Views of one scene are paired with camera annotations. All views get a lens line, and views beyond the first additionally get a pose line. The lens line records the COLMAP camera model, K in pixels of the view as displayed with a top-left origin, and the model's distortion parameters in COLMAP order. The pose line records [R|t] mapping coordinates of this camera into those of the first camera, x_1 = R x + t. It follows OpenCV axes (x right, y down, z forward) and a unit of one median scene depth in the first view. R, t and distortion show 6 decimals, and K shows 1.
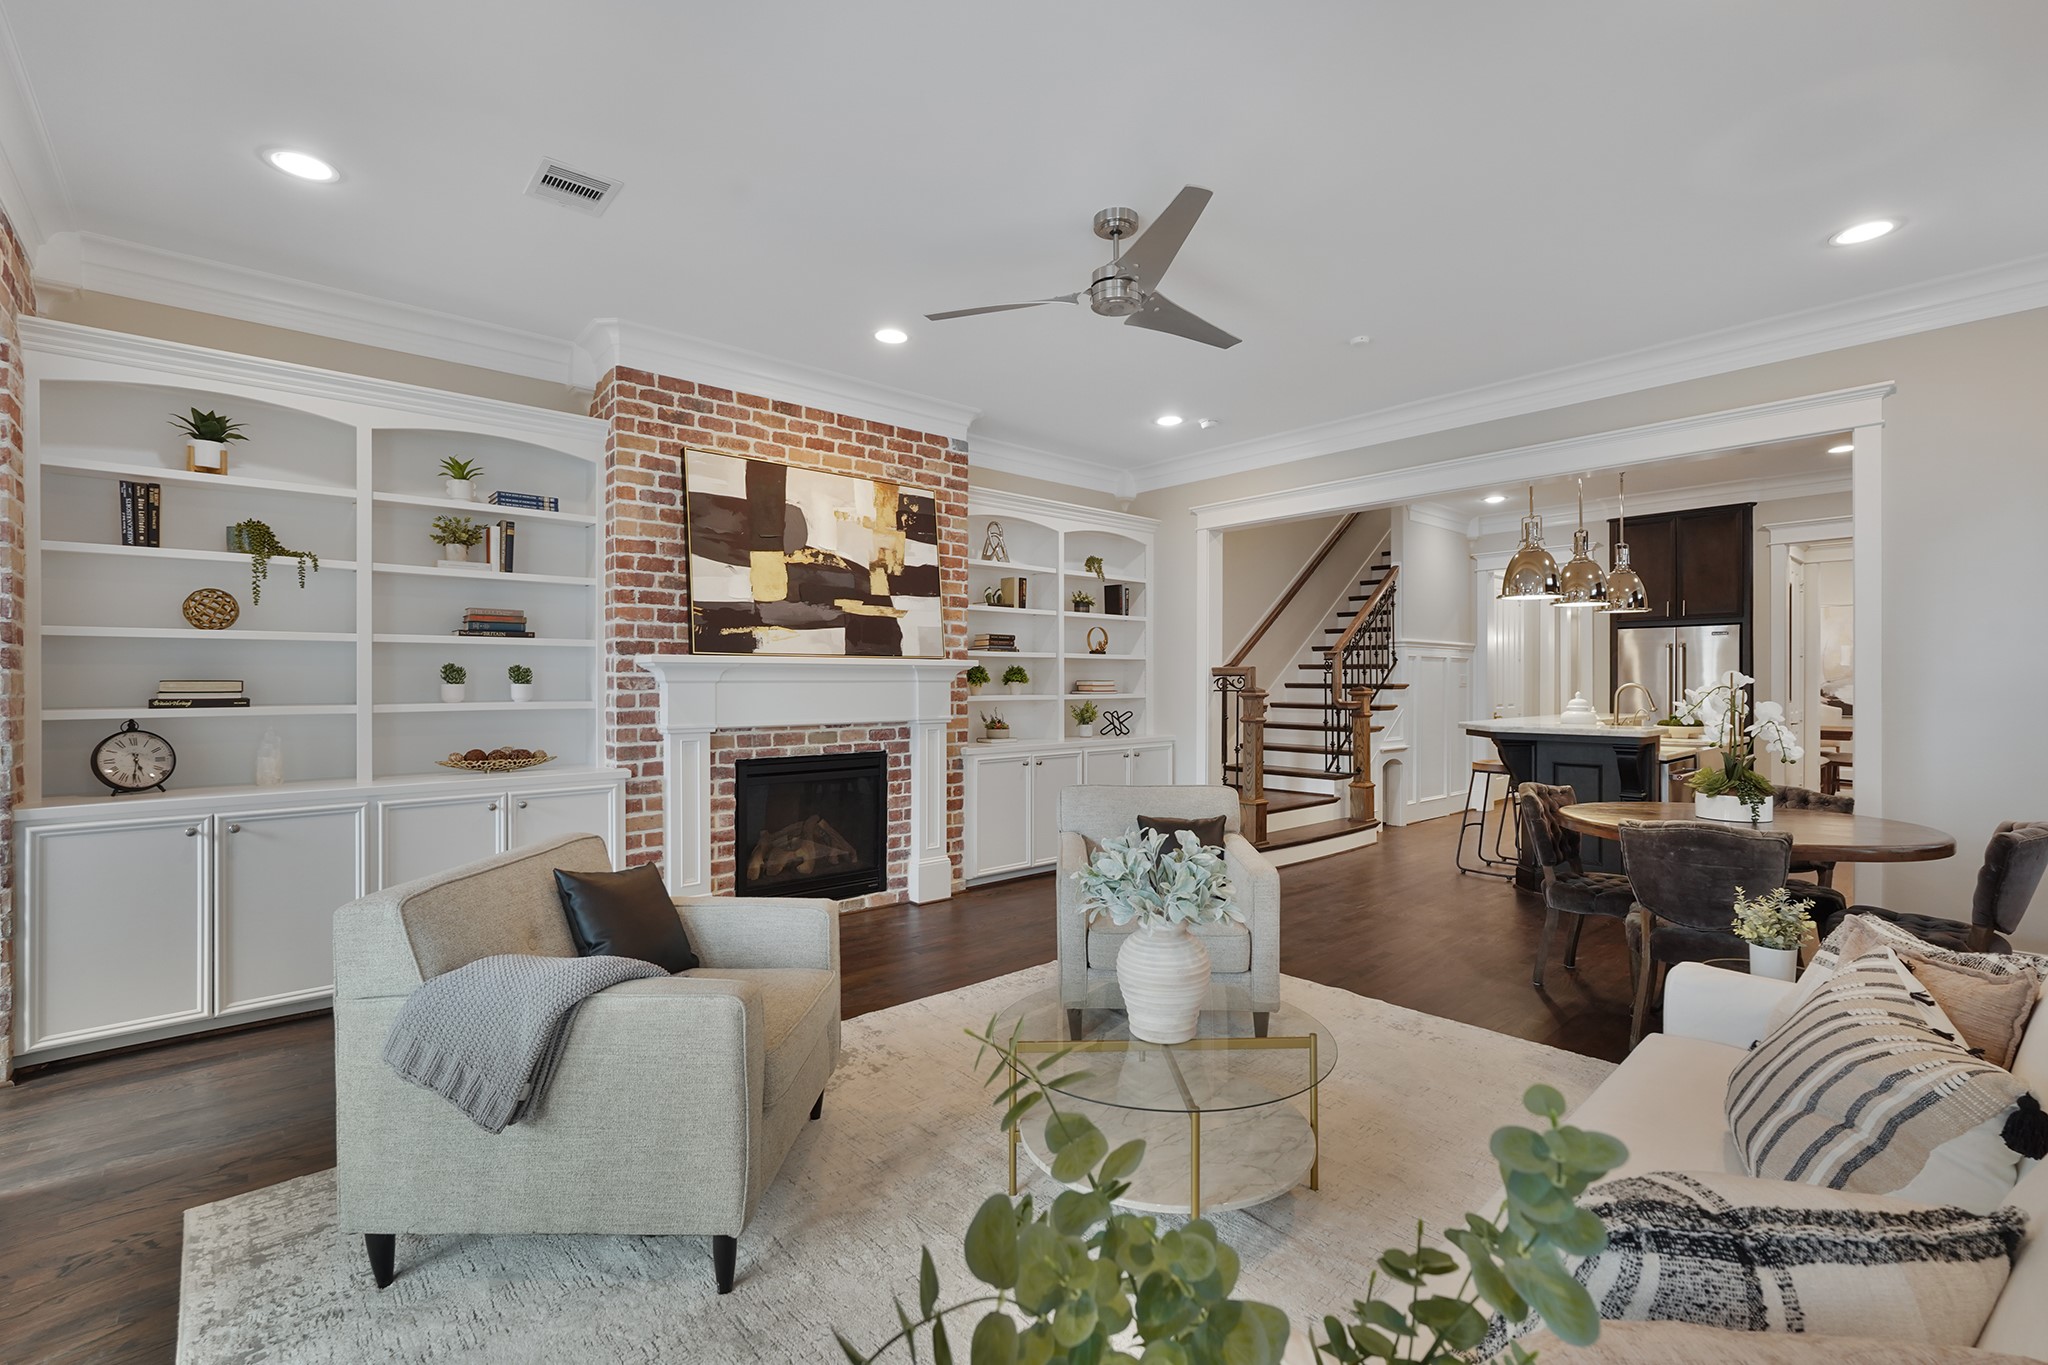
lens RADIAL K [[912.6, 0, 1020.0], [0, 912.6, 679.7], [0, 0, 1]] dist [-0.007476, 0.004561]
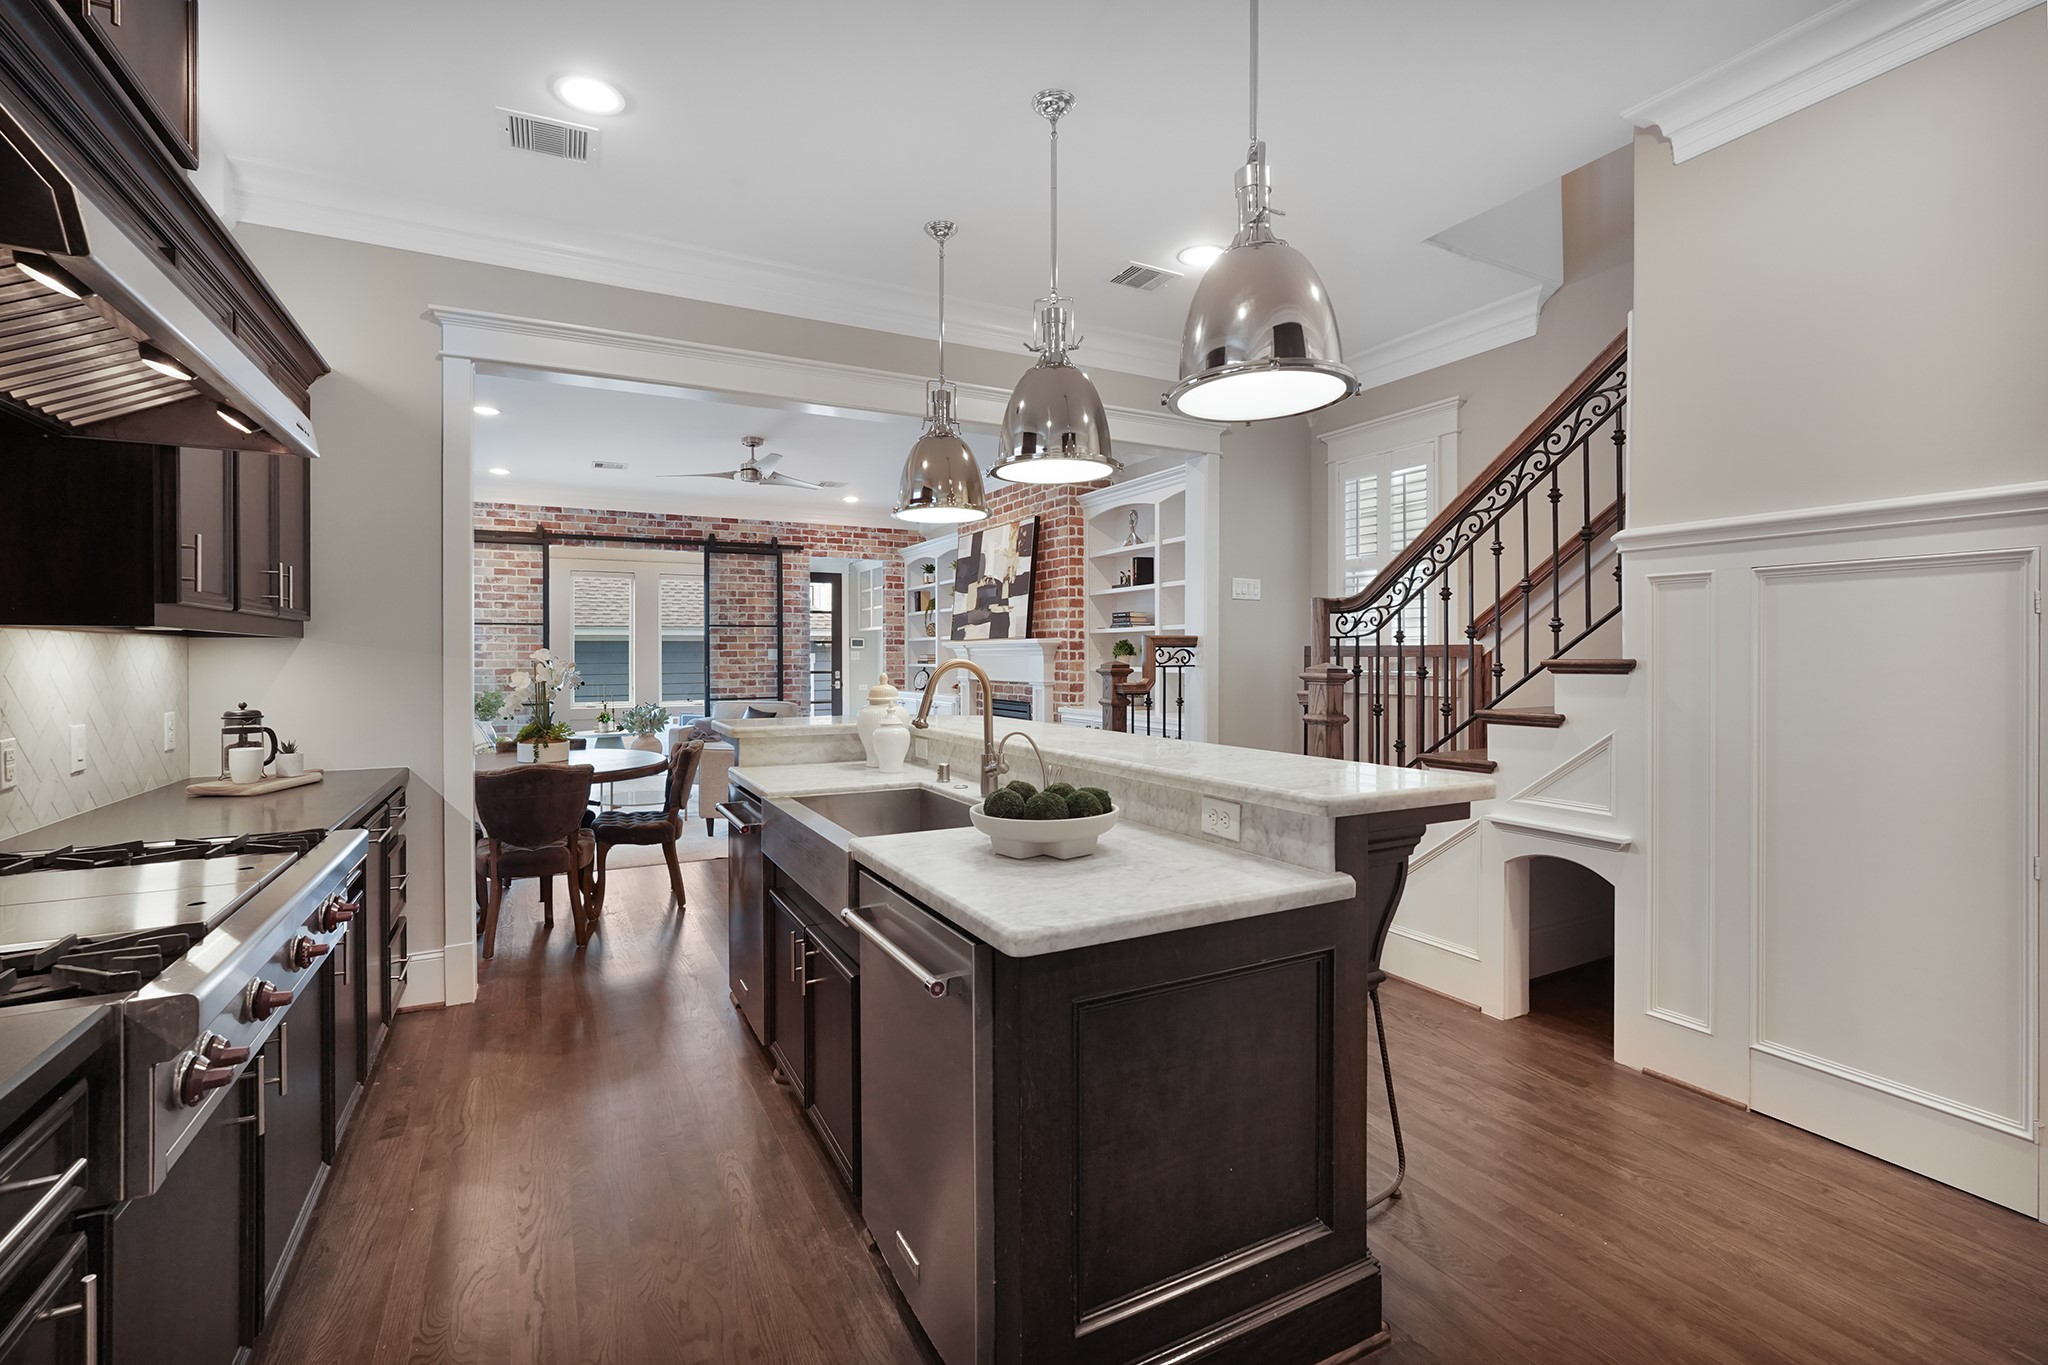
lens RADIAL K [[912.6, 0, 1019.5], [0, 912.6, 644.5], [0, 0, 1]] dist [-0.007476, 0.004561]
pose [[-0.233791, -0.009129, -0.972244, 1.346477], [0.007314, 0.999911, -0.011148, 0.002644], [0.972259, -0.009717, -0.233703, 1.390153]]
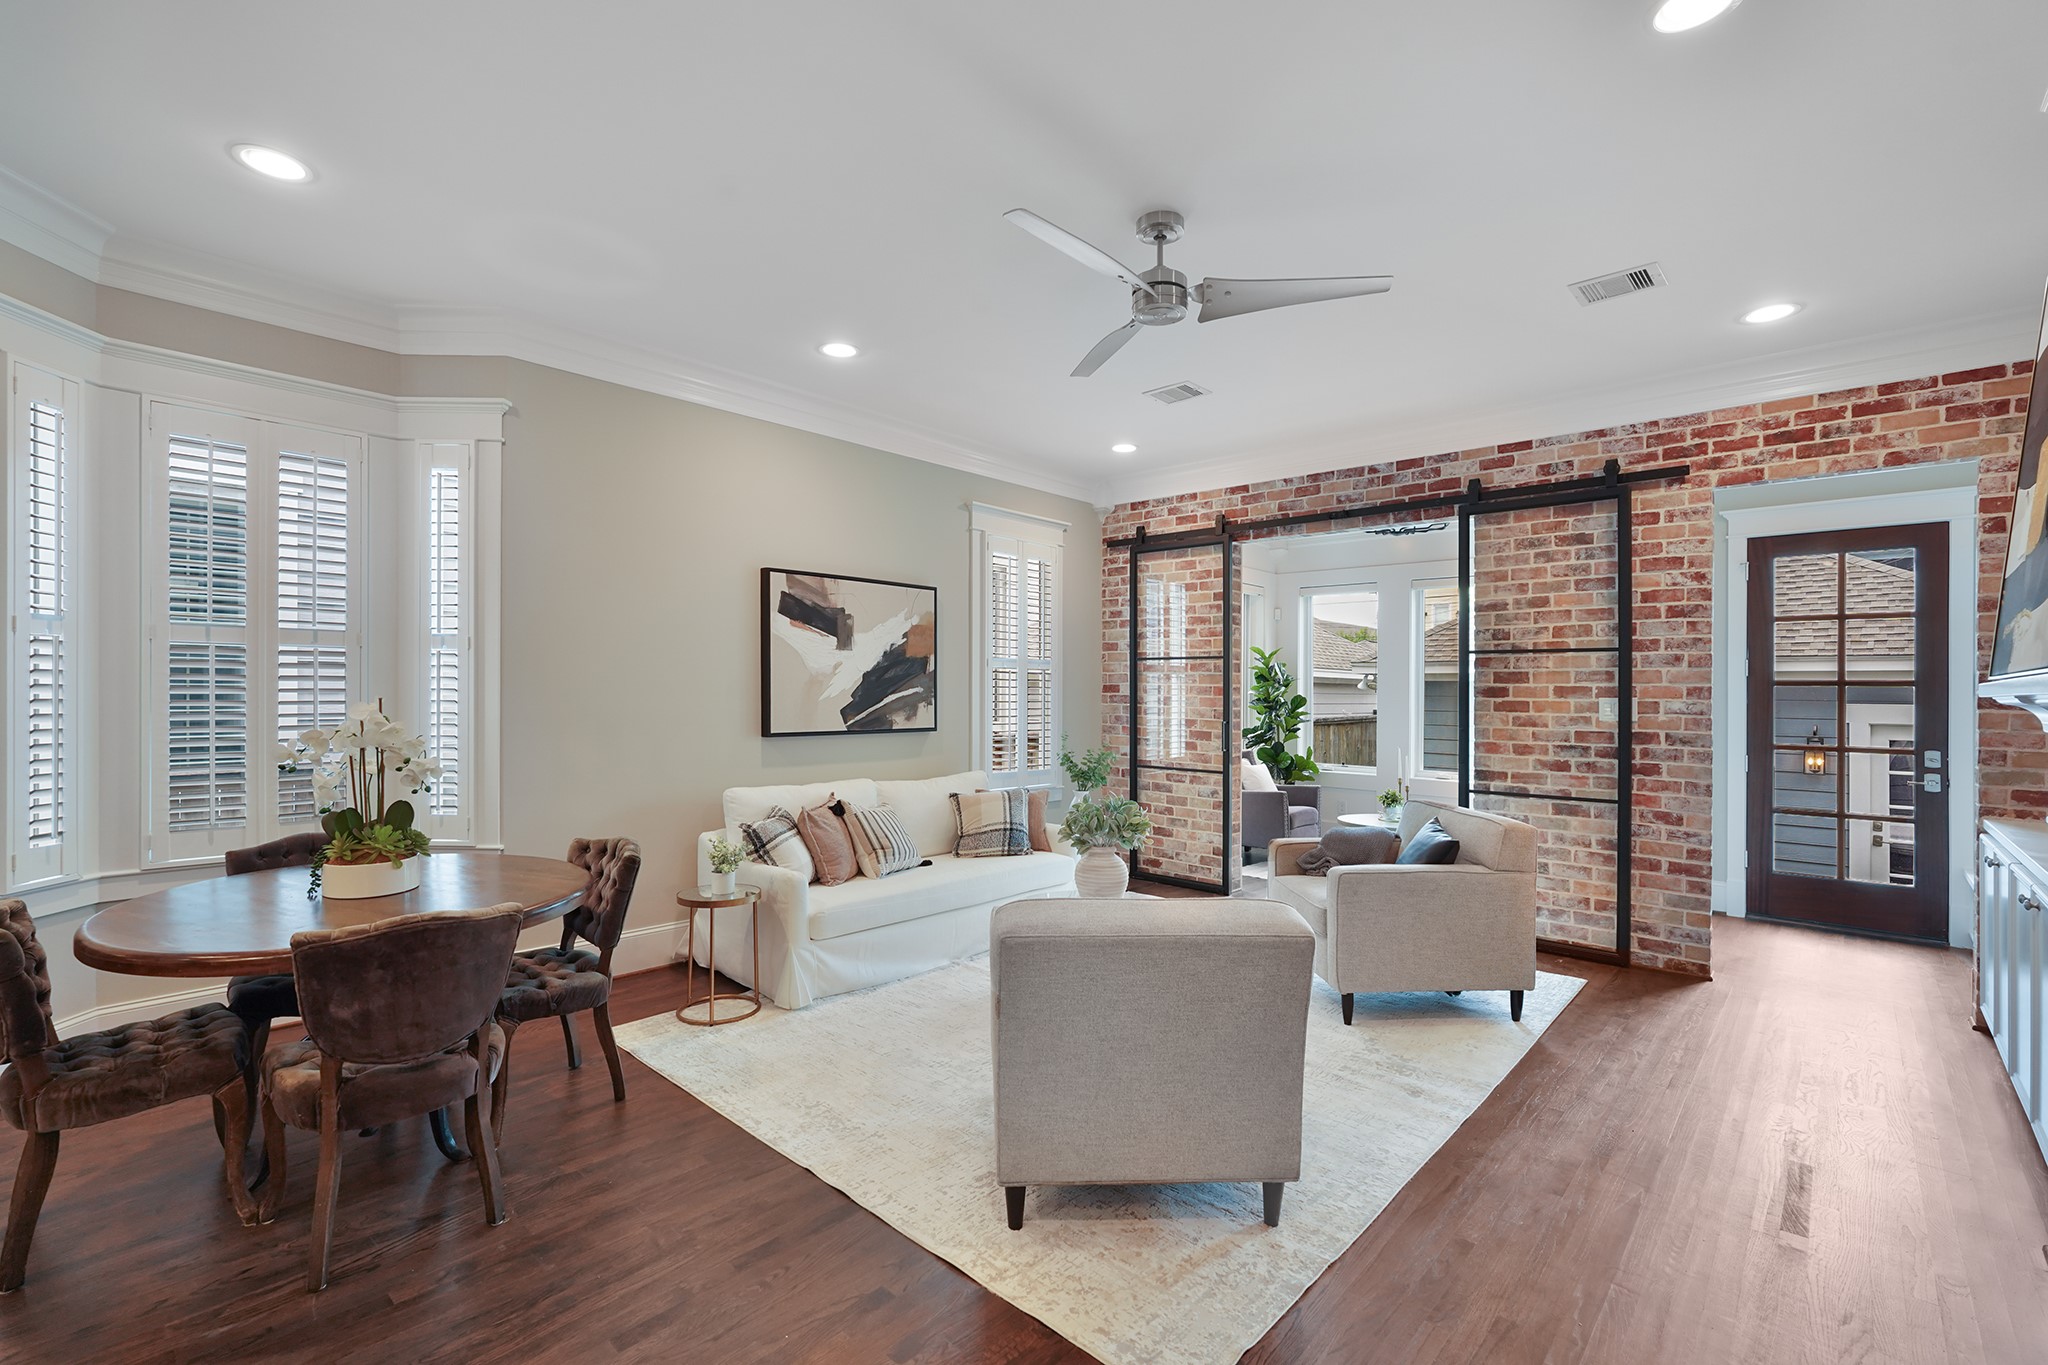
lens RADIAL K [[912.6, 0, 1023.1], [0, 912.6, 688.7], [0, 0, 1]] dist [-0.007476, 0.004561]
pose [[-0.994913, -0.010378, -0.100201, 0.225830], [-0.009863, 0.999936, -0.005630, -0.011962], [0.100253, -0.004613, -0.994951, 1.273015]]
